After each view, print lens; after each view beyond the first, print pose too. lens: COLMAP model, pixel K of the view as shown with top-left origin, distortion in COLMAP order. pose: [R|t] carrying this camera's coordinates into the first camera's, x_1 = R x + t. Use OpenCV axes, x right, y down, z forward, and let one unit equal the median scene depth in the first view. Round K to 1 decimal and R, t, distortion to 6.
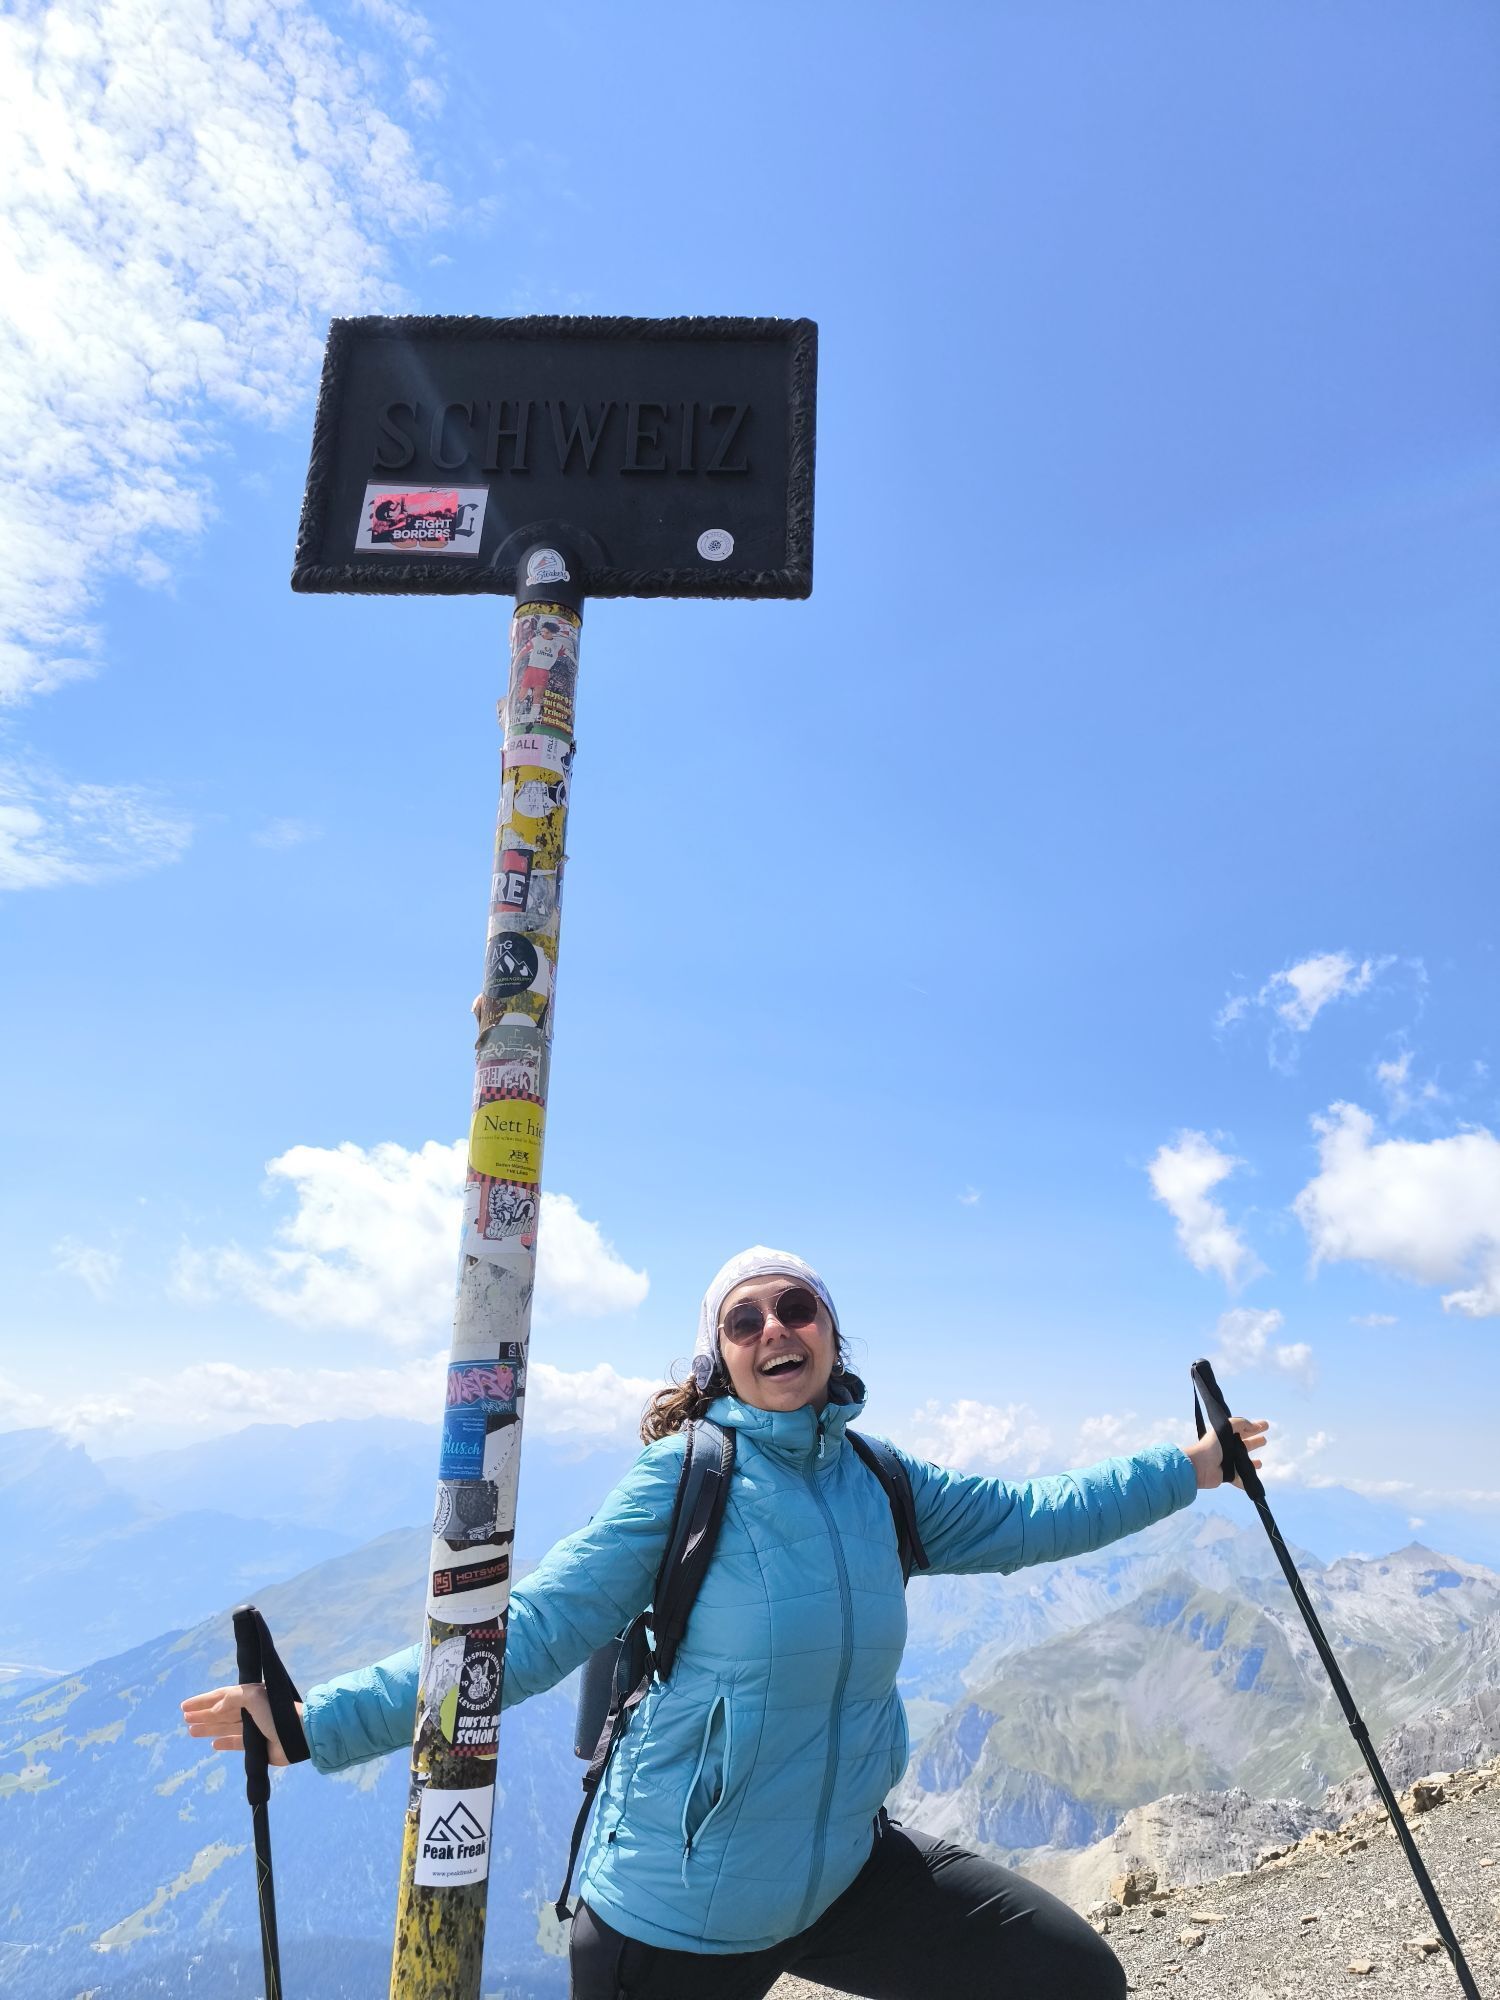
lens RADIAL K [[1424.1, 0, 749.5], [0, 1424.1, 991.7], [0, 0, 1]] dist [0.043703, -0.024305]
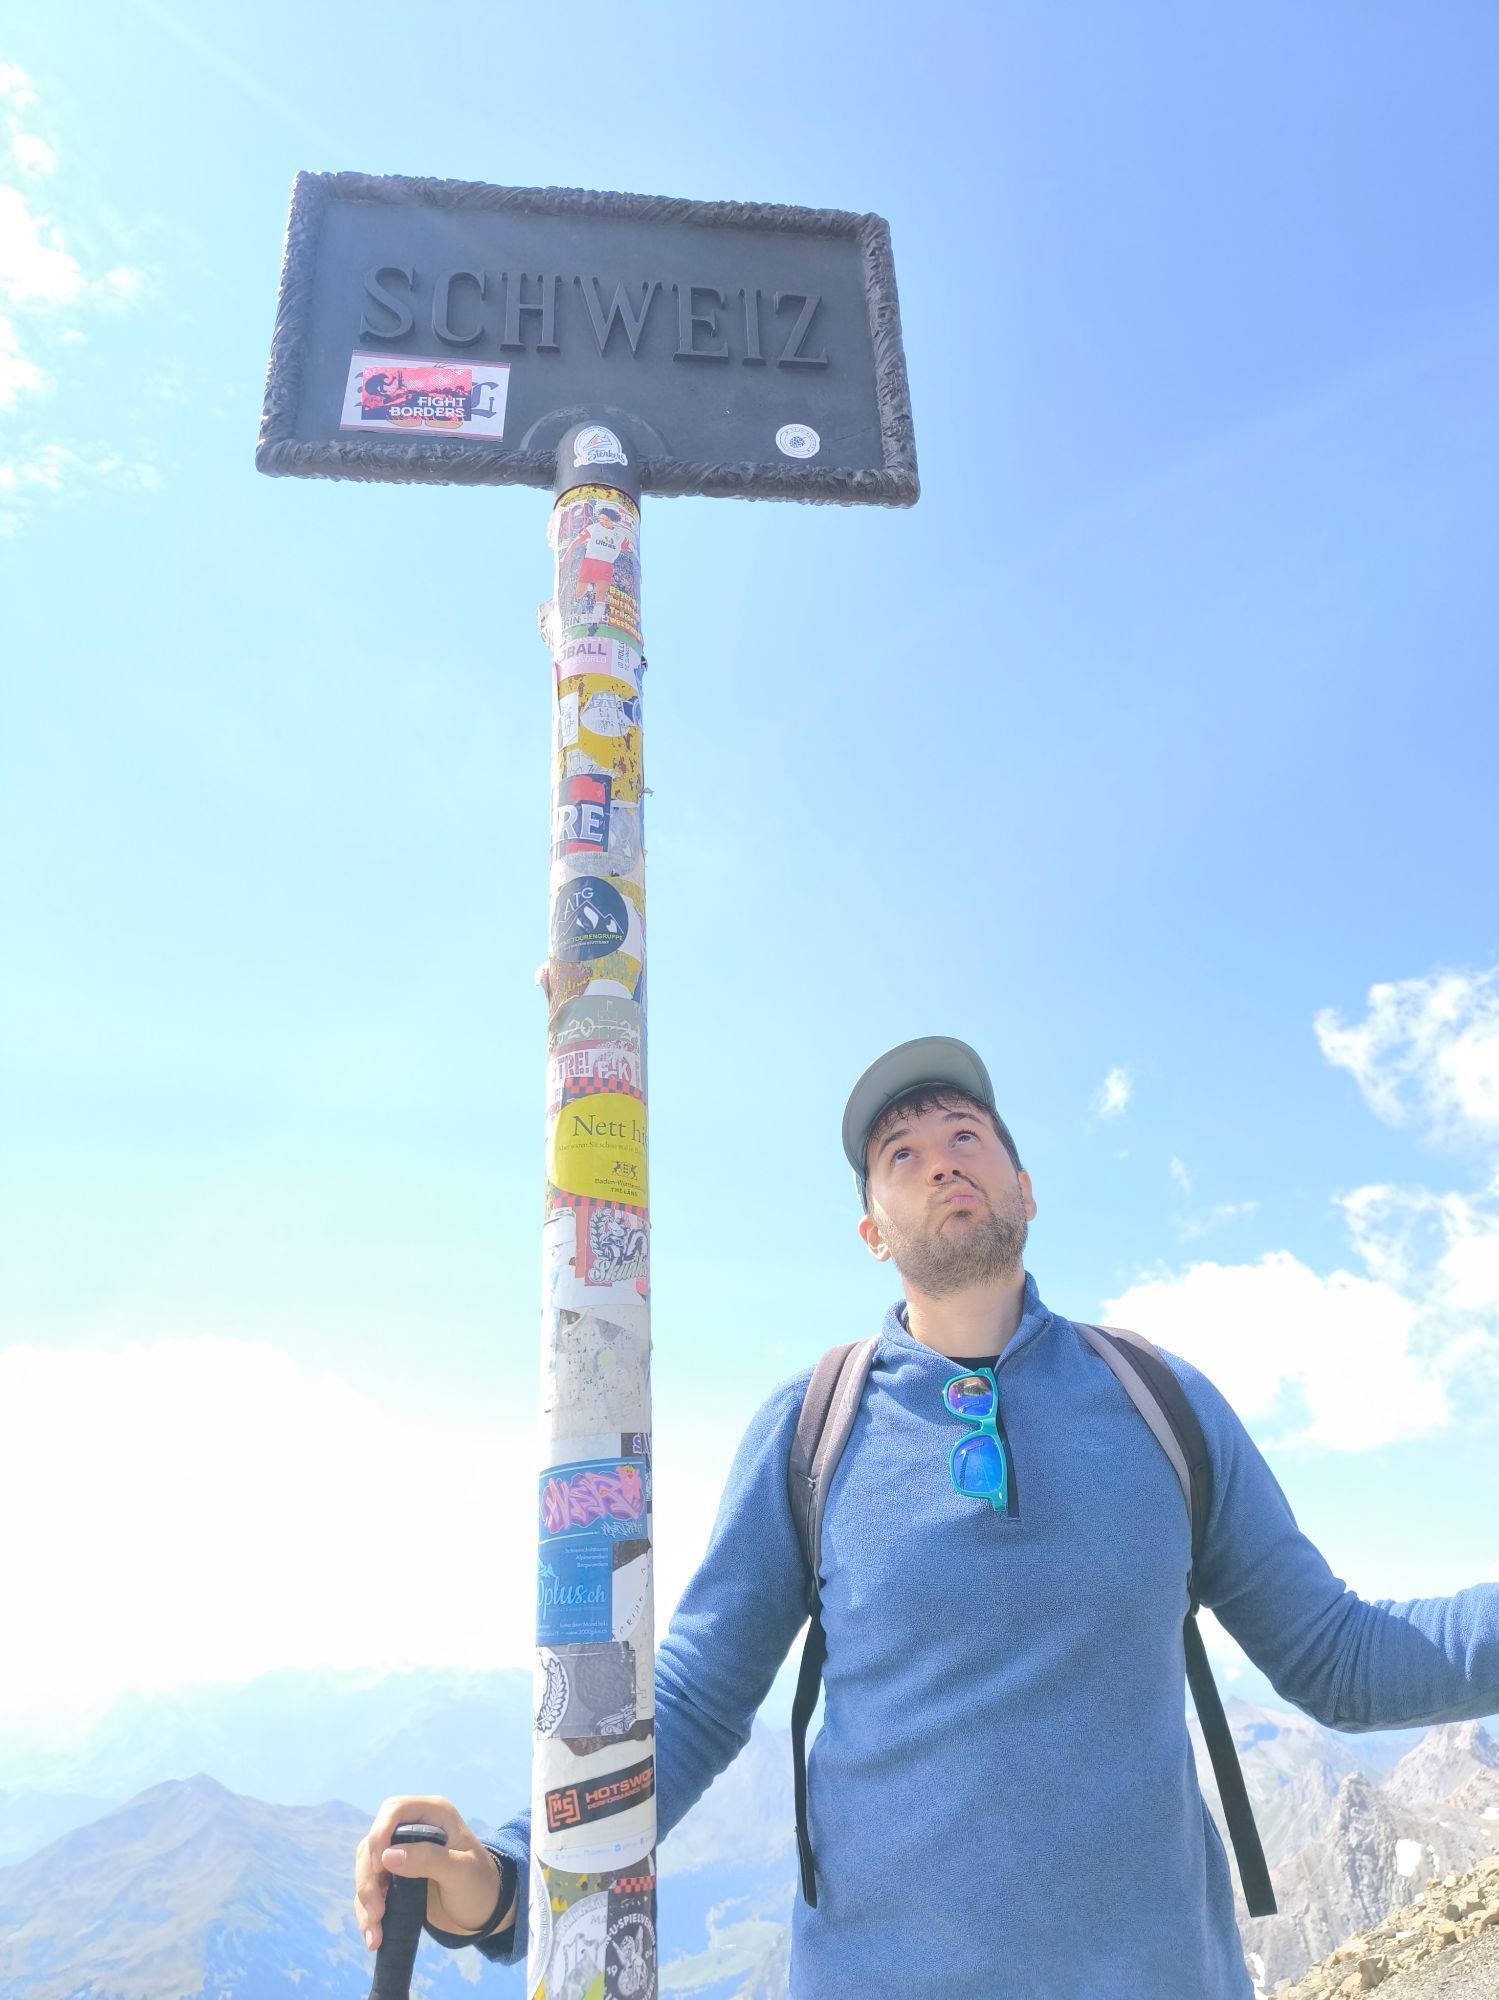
lens RADIAL K [[1410.9, 0, 754.8], [0, 1410.9, 1010.5], [0, 0, 1]] dist [0.026946, -0.007521]
pose [[0.987510, -0.010675, 0.157193, -0.188544], [0.028733, 0.993173, -0.113058, 0.106855], [-0.154913, 0.116162, 0.981075, 0.260871]]
